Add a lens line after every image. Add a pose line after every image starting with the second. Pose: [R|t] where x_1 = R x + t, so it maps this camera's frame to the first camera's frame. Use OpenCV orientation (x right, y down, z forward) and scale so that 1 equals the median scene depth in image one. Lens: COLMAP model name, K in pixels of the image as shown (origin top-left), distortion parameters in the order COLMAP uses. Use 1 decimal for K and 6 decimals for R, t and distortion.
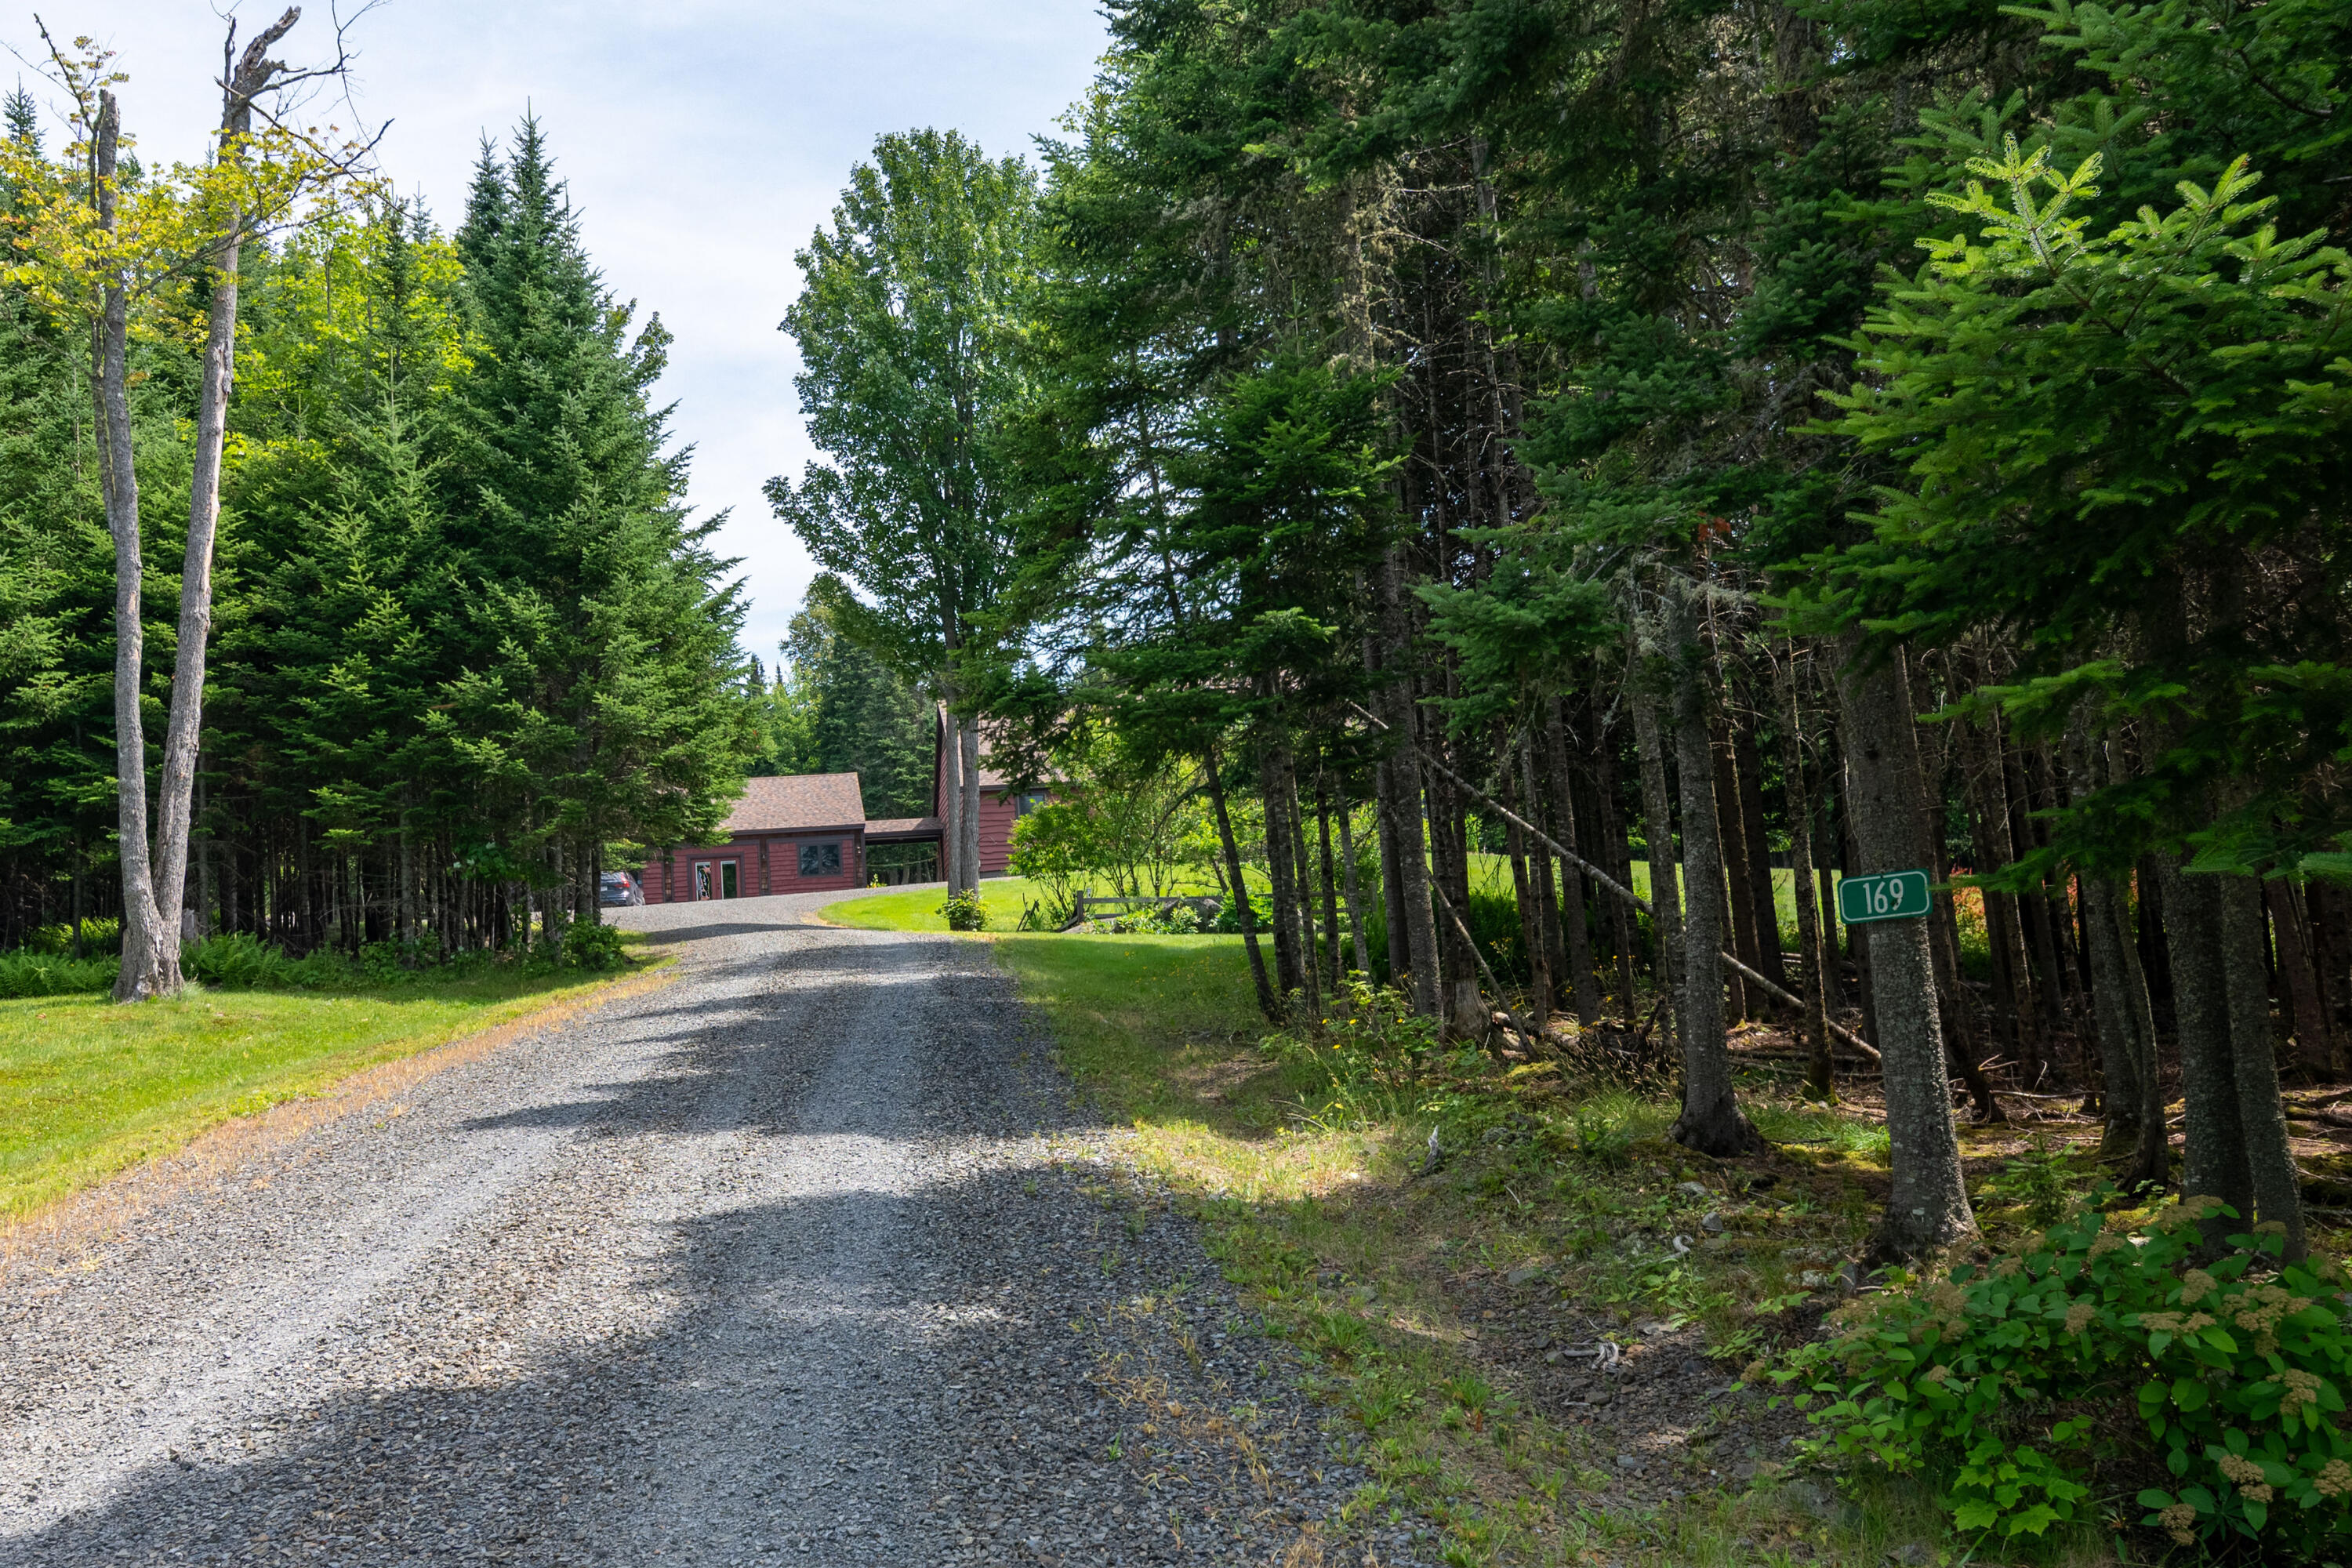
lens RADIAL K [[1964.9, 0, 1176.0], [0, 1964.9, 784.0], [0, 0, 1]] dist [-0.000909, 0.006216]
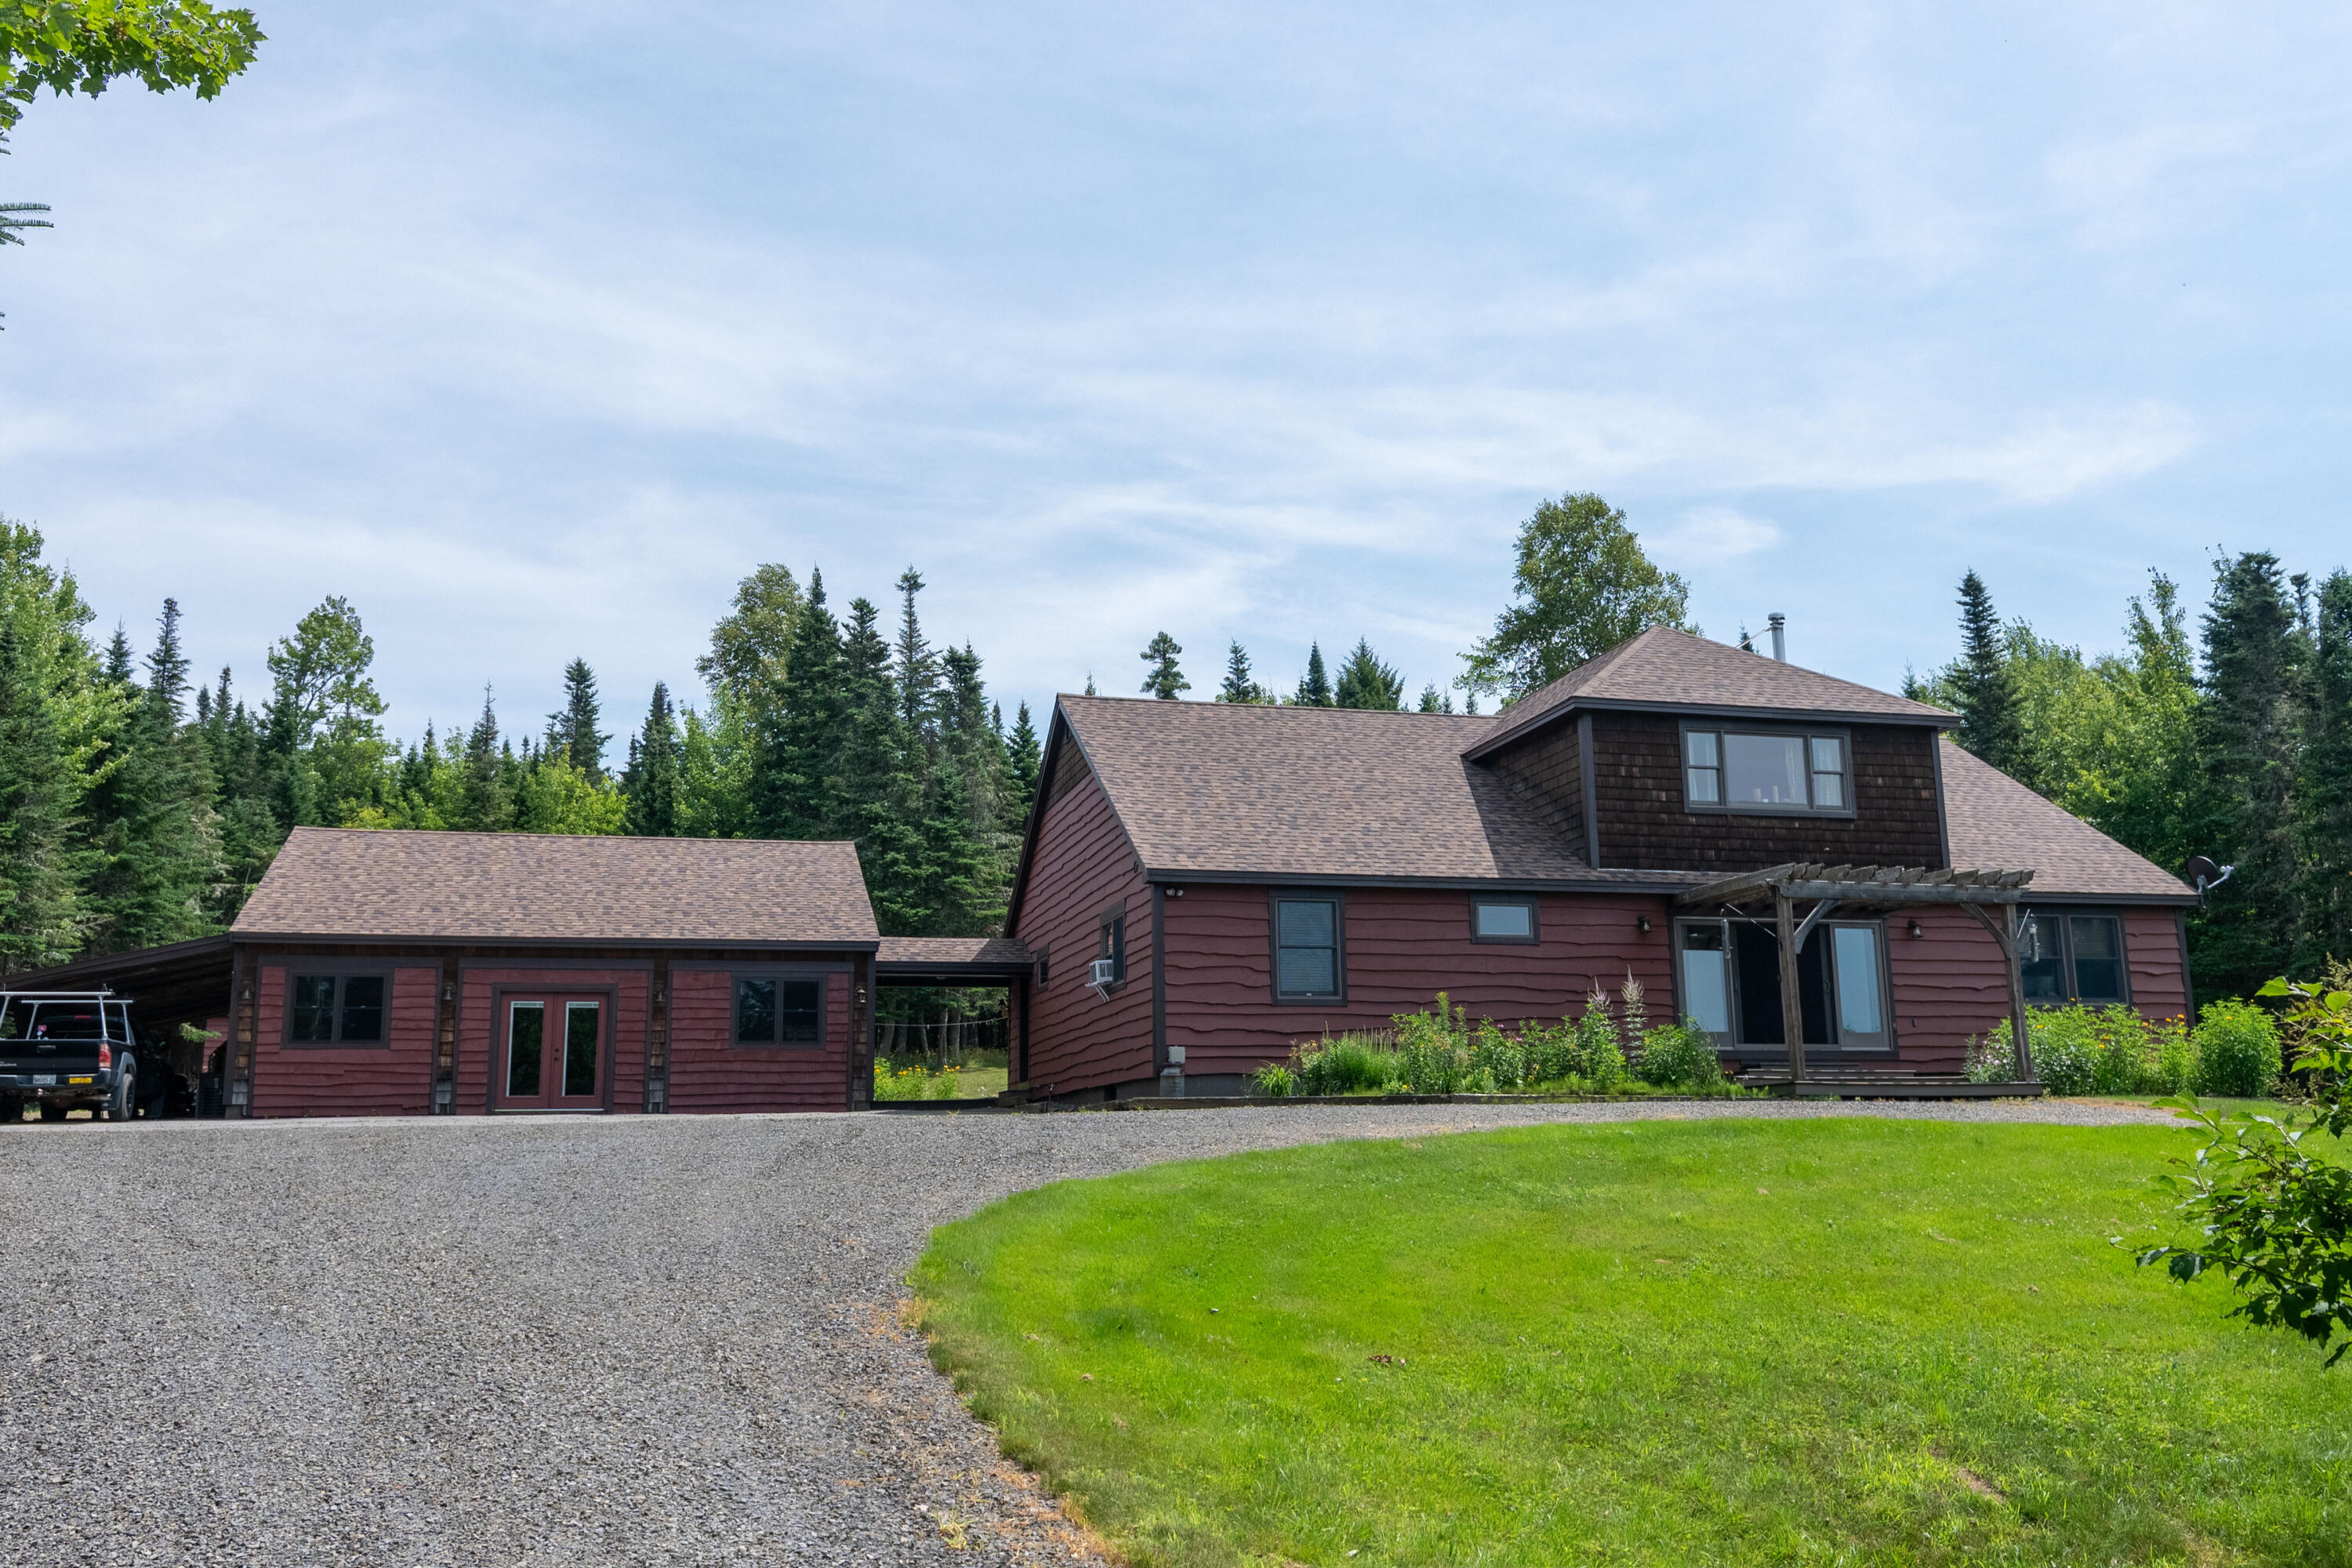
lens RADIAL K [[1964.9, 0, 1176.0], [0, 1964.9, 784.0], [0, 0, 1]] dist [-0.000909, 0.006216]
pose [[0.996118, 0.071090, 0.051922, -0.087543], [-0.067075, 0.994898, -0.075359, 0.010162], [-0.057014, 0.071584, 0.995804, 0.397163]]
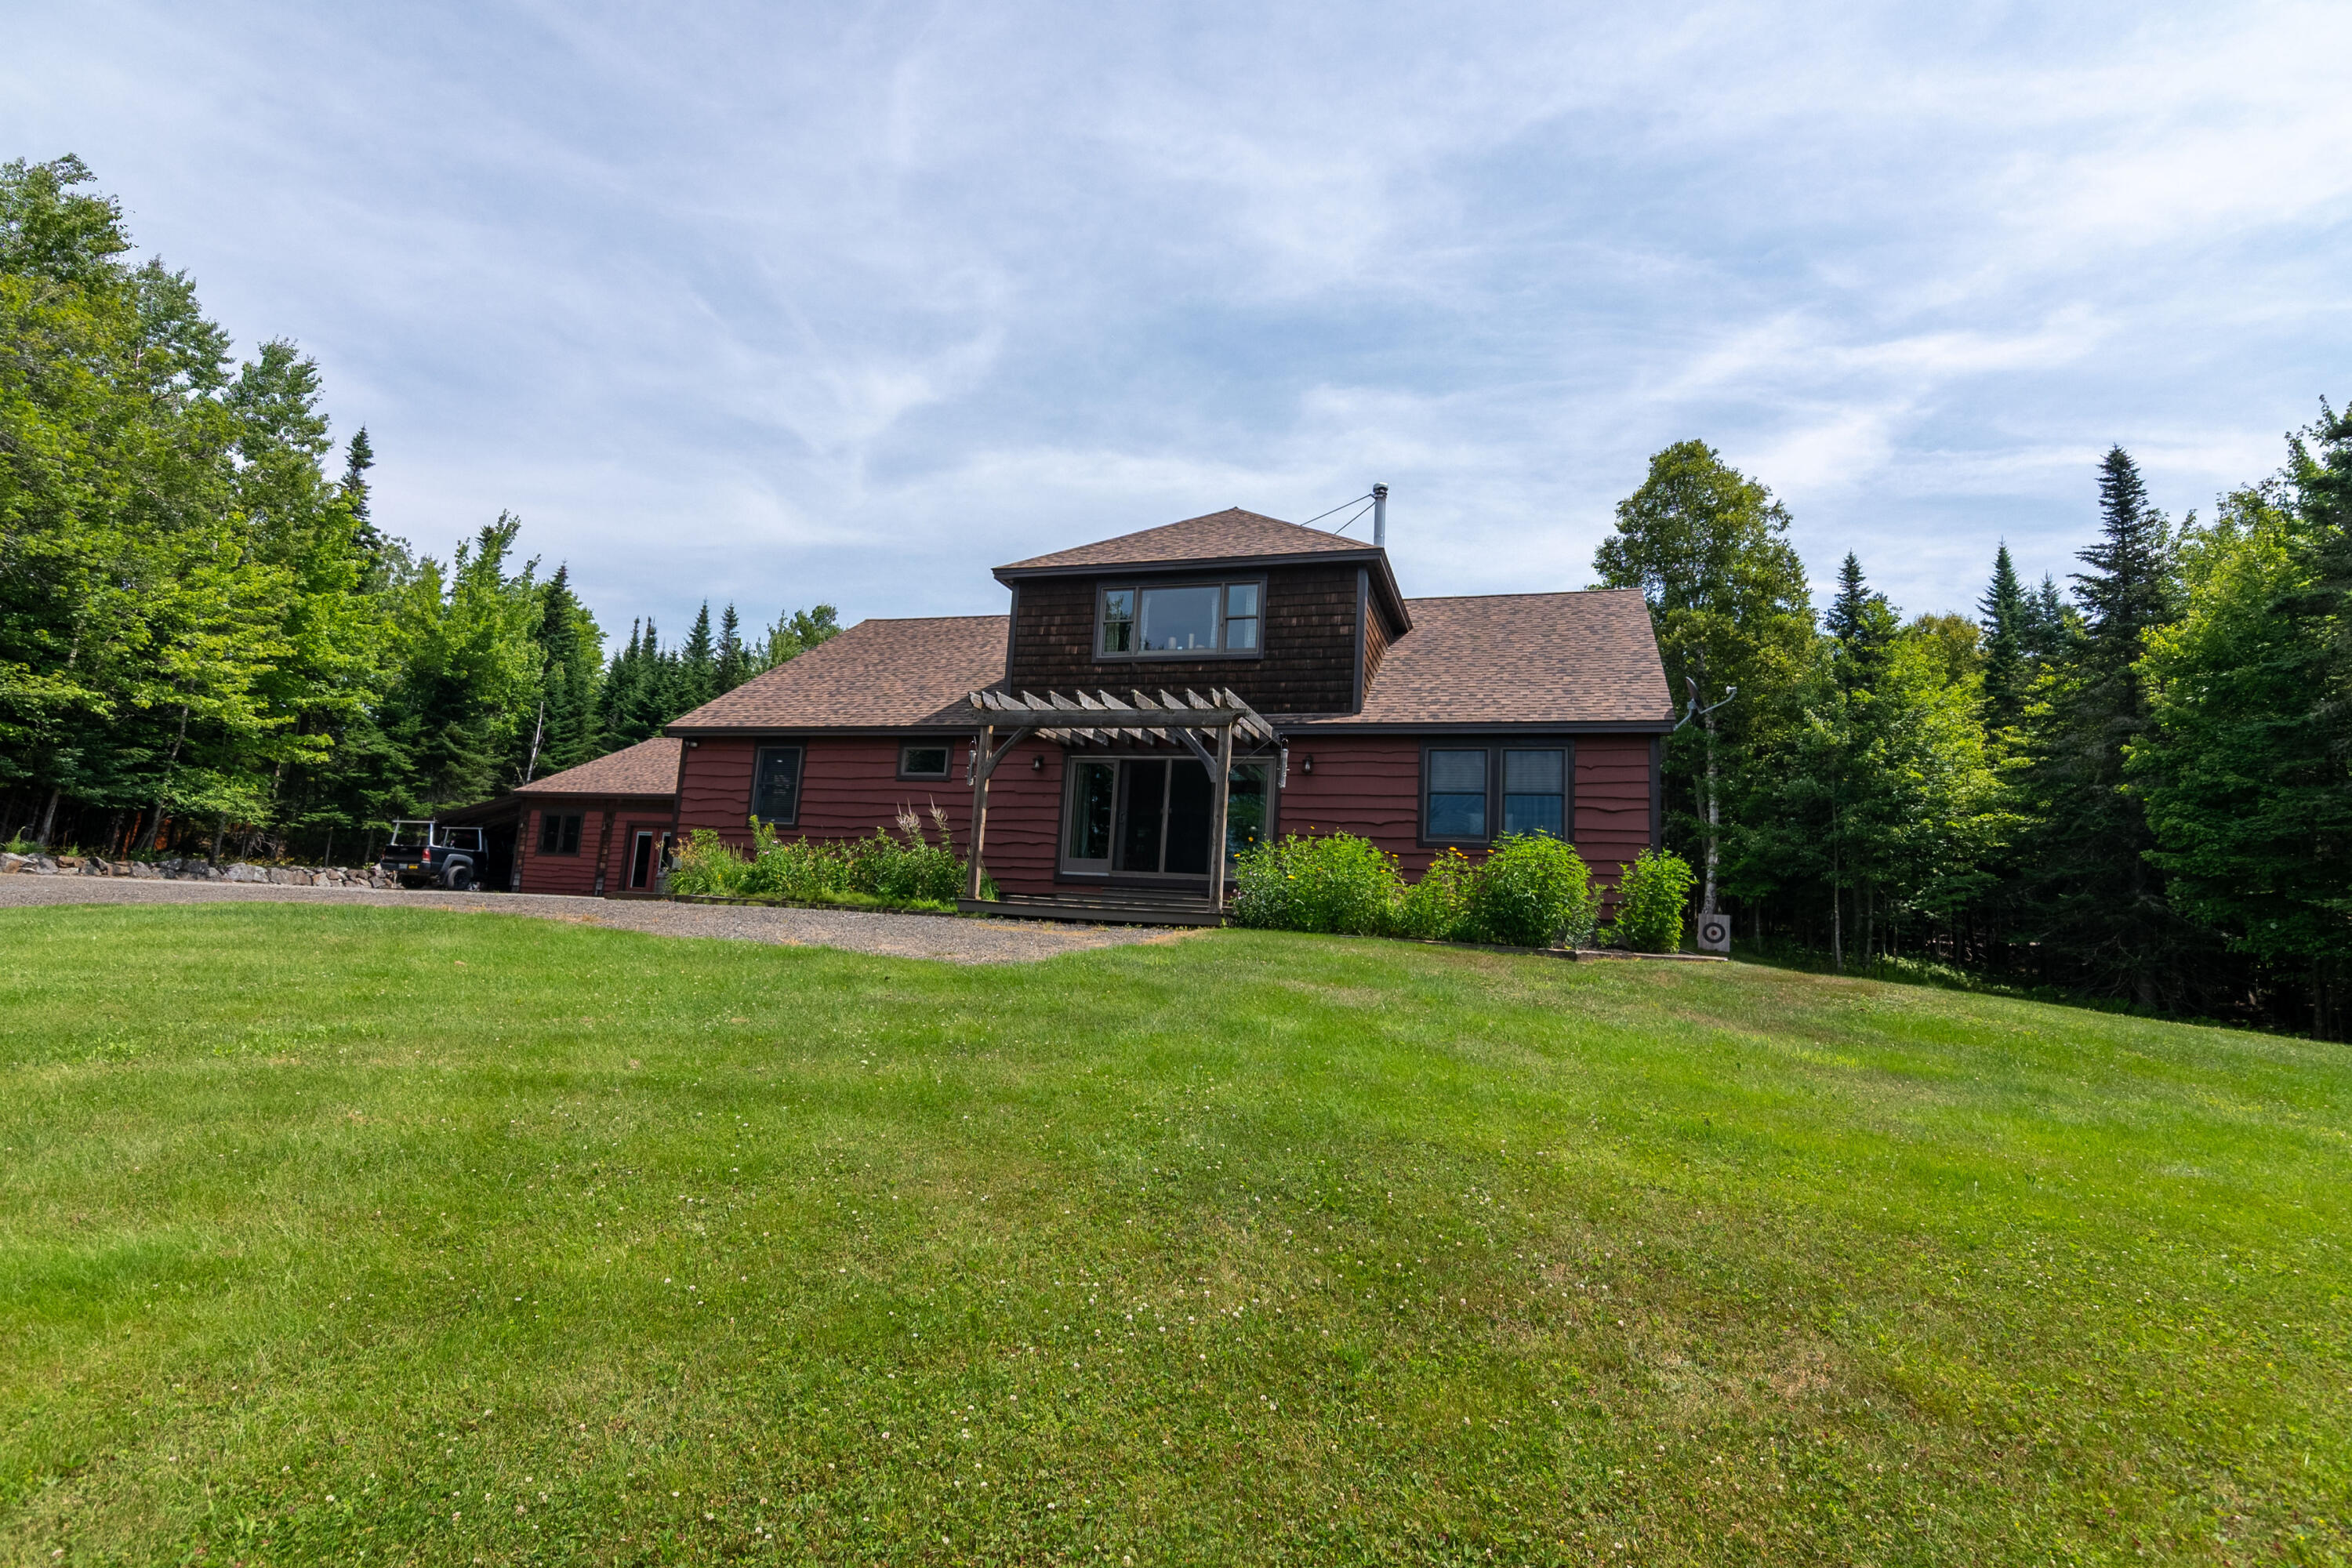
lens RADIAL K [[1141.2, 0, 1167.4], [0, 1141.2, 780.0], [0, 0, 1]] dist [-0.001289, 0.003283]
pose [[0.861084, 0.051889, -0.505808, 0.127628], [-0.063893, 0.997936, -0.006397, 0.006668], [0.504432, 0.037826, 0.862623, 0.540171]]
